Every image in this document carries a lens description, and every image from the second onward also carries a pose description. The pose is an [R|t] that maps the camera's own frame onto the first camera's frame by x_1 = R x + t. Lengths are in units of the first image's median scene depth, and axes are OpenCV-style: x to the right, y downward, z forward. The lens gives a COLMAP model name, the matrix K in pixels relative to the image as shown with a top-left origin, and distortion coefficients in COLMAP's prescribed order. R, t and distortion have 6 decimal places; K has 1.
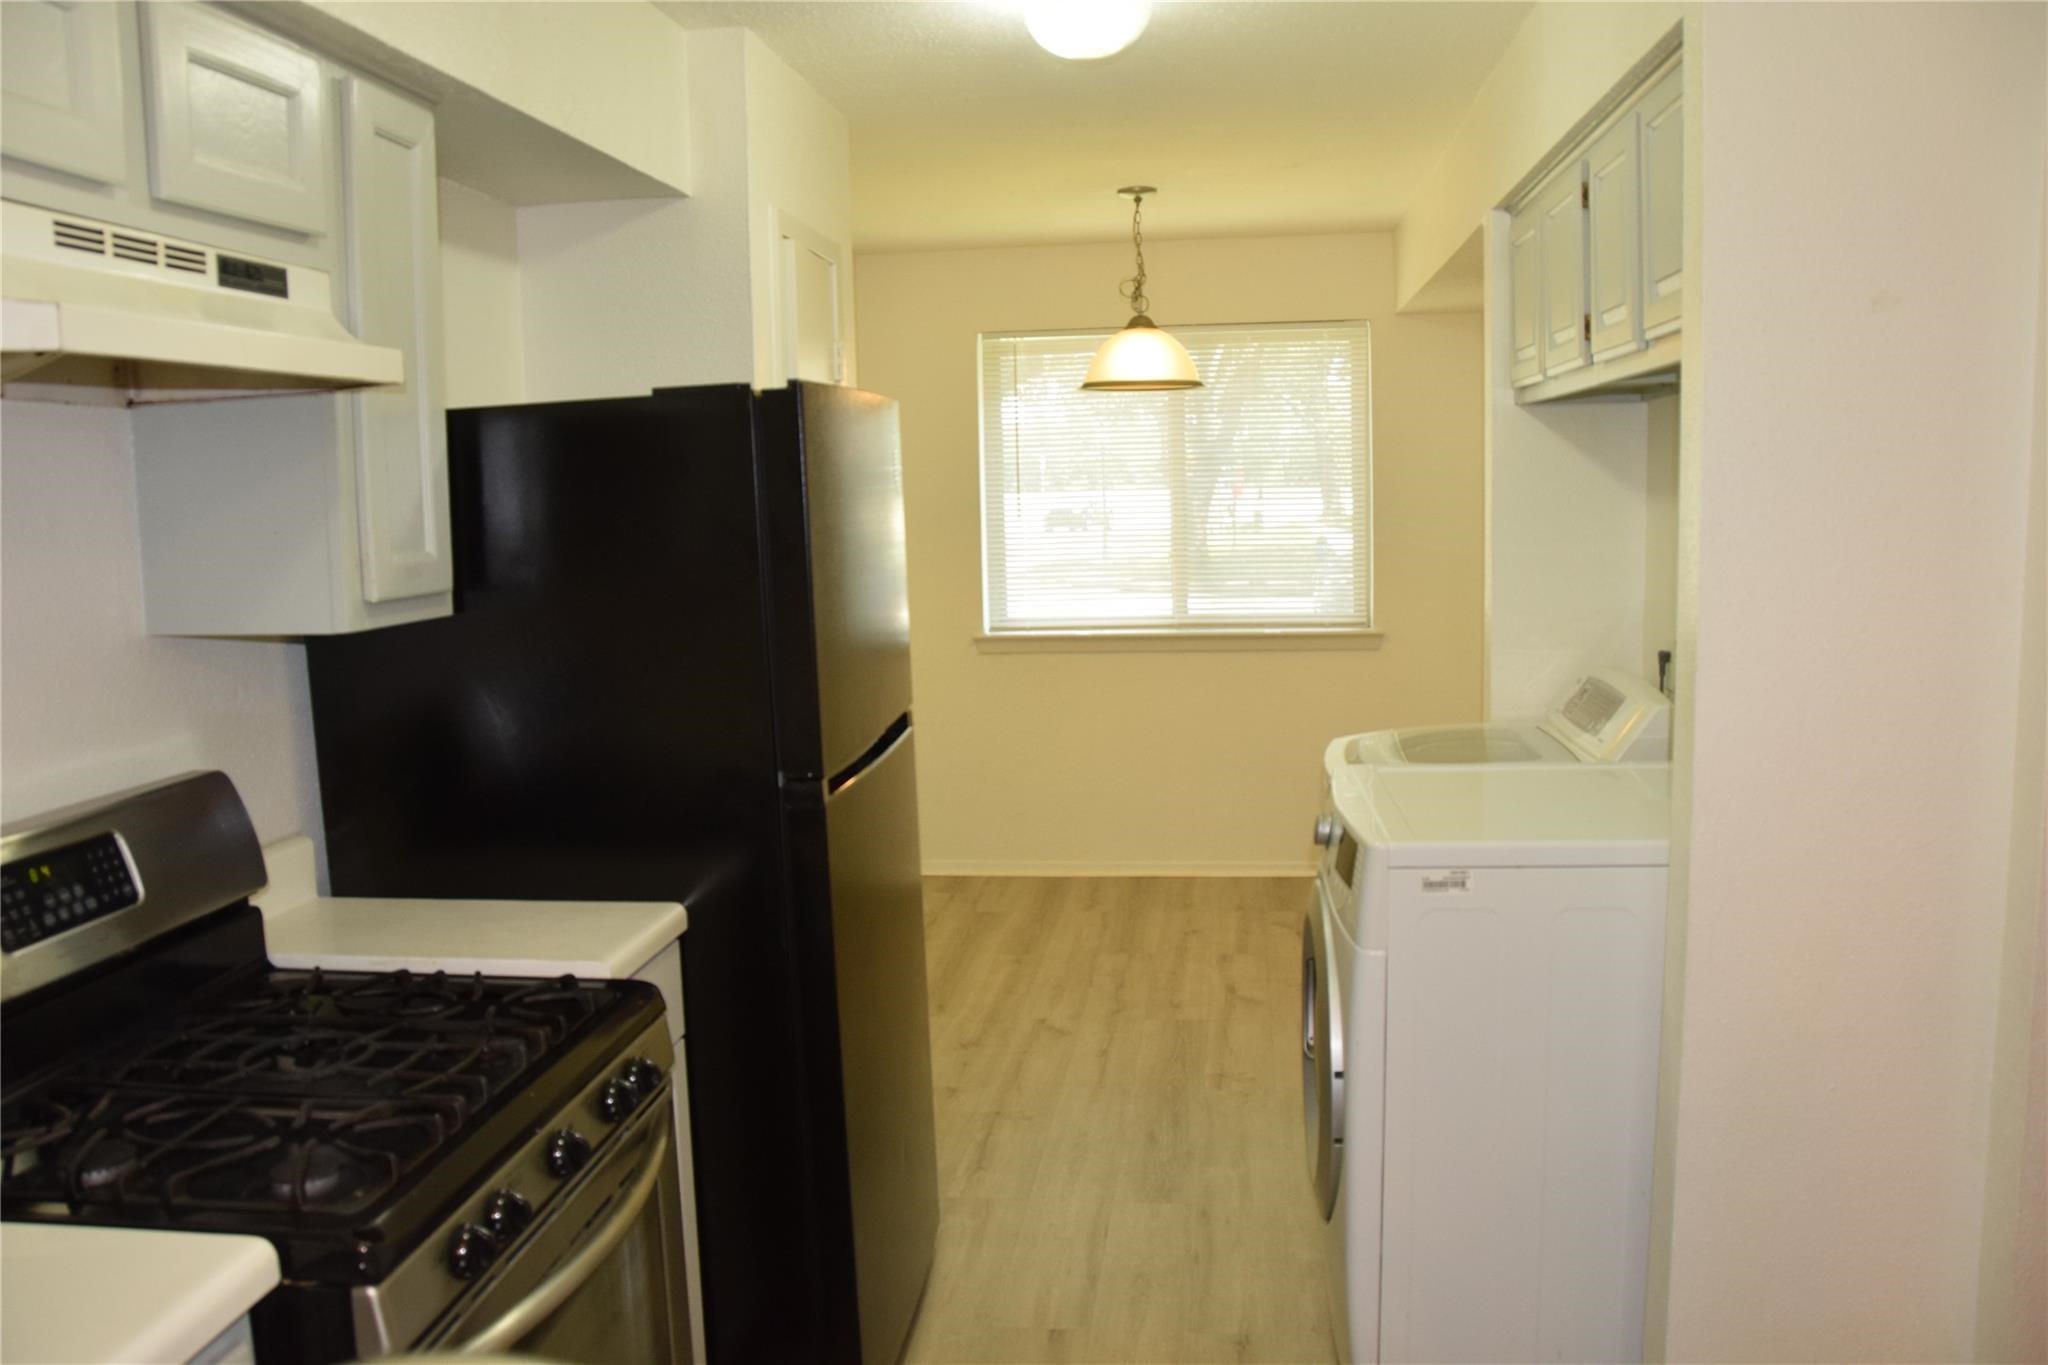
lens RADIAL K [[1600.2, 0, 1014.1], [0, 1600.2, 696.5], [0, 0, 1]] dist [-0.181766, 0.133276]
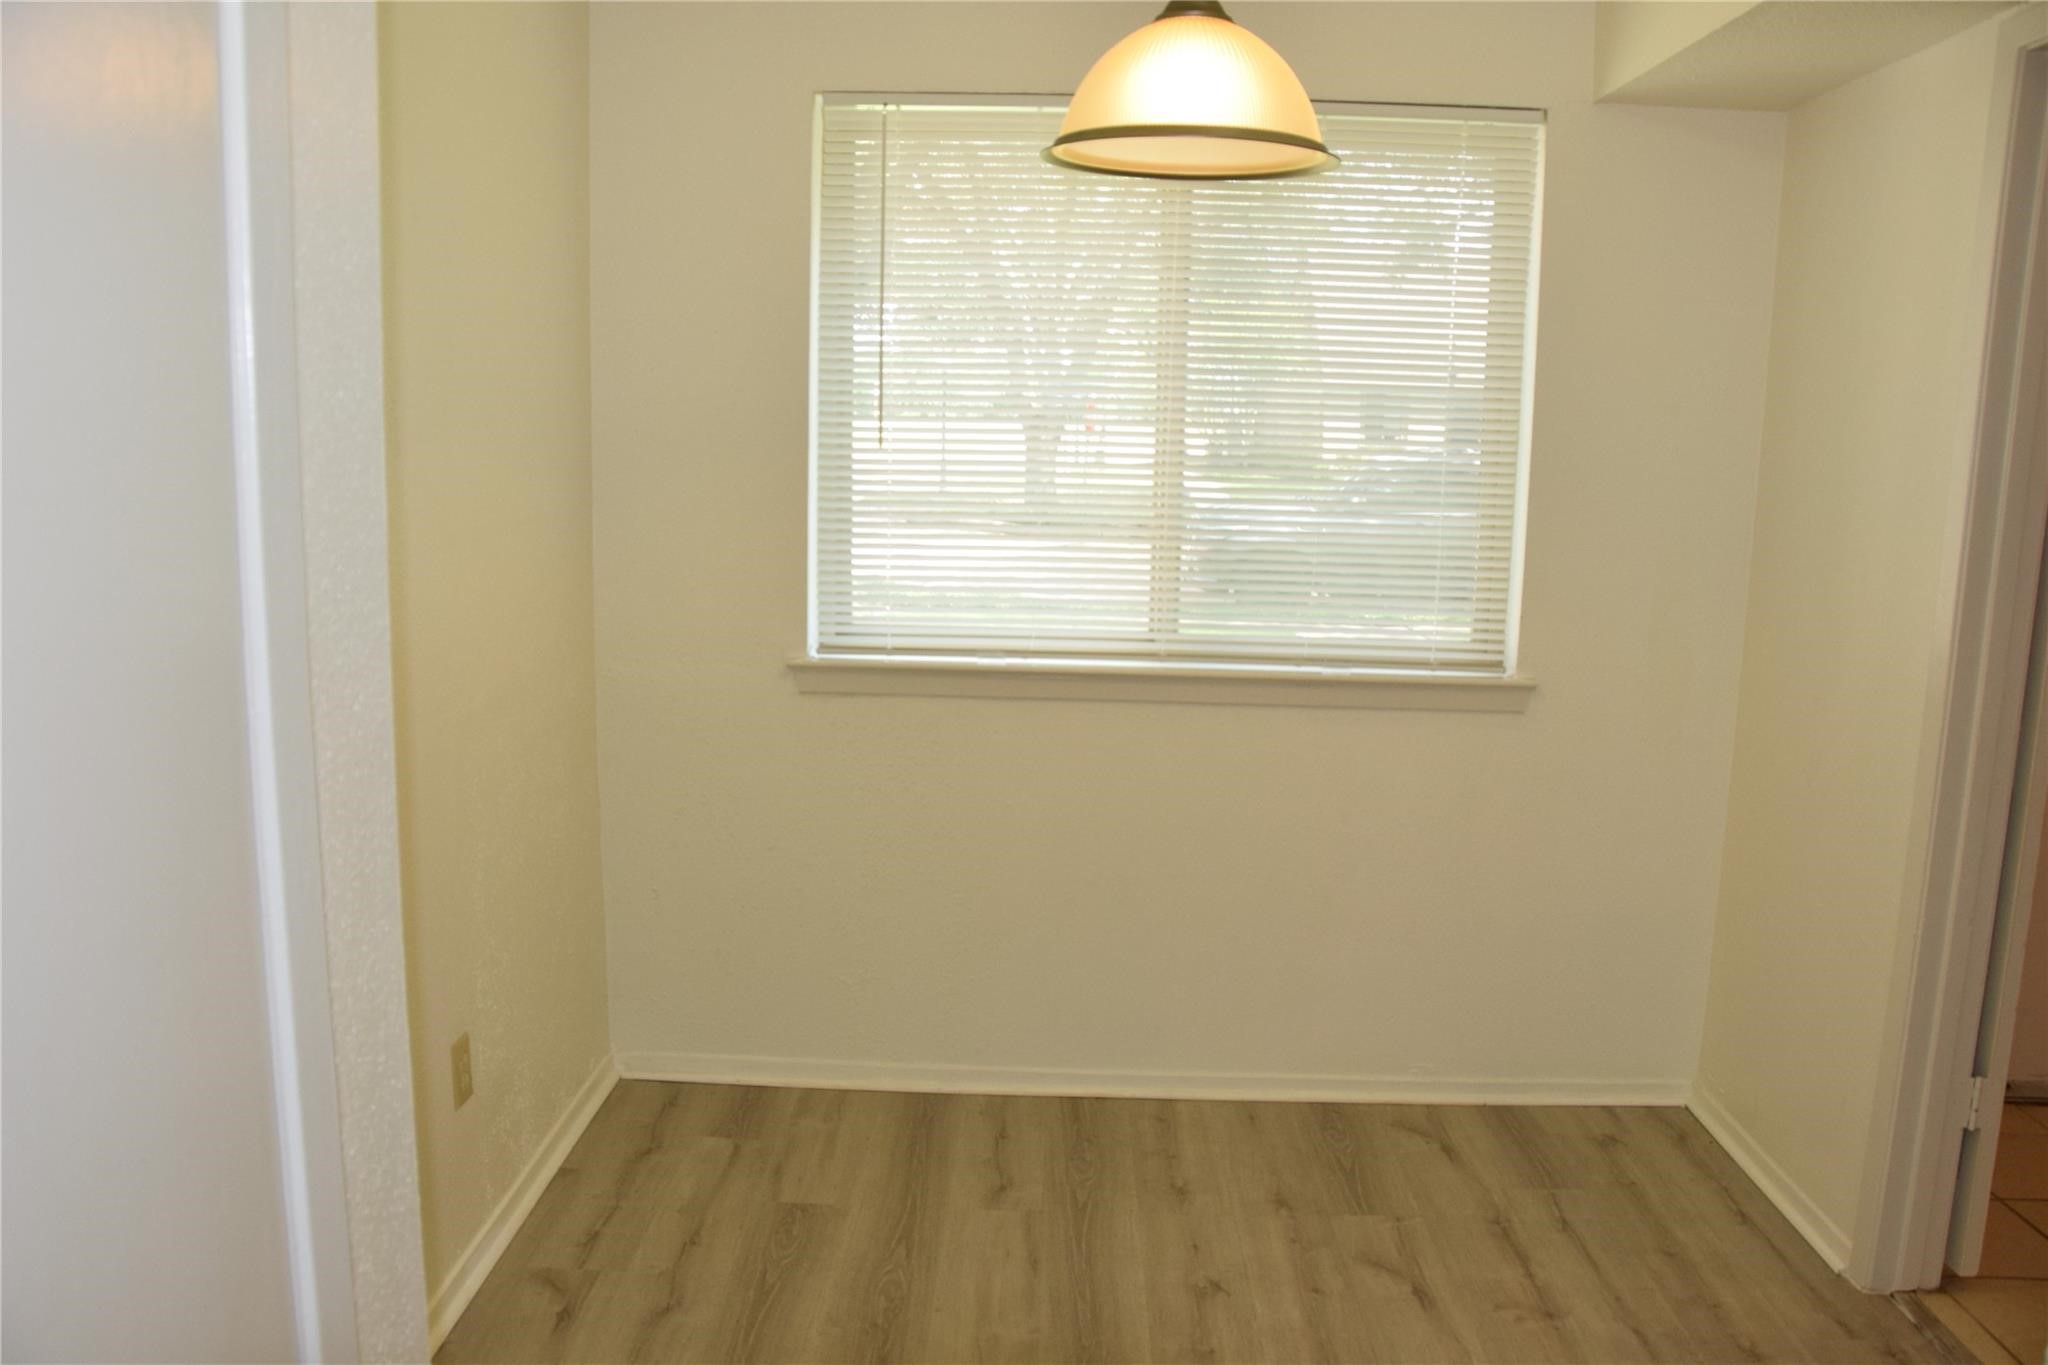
lens RADIAL K [[1600.2, 0, 1014.1], [0, 1600.2, 696.5], [0, 0, 1]] dist [-0.181766, 0.133276]
pose [[0.993967, 0.026986, 0.106310, -0.006422], [-0.031447, 0.998684, 0.040509, -0.050834], [-0.105077, -0.043608, 0.993508, 0.462092]]
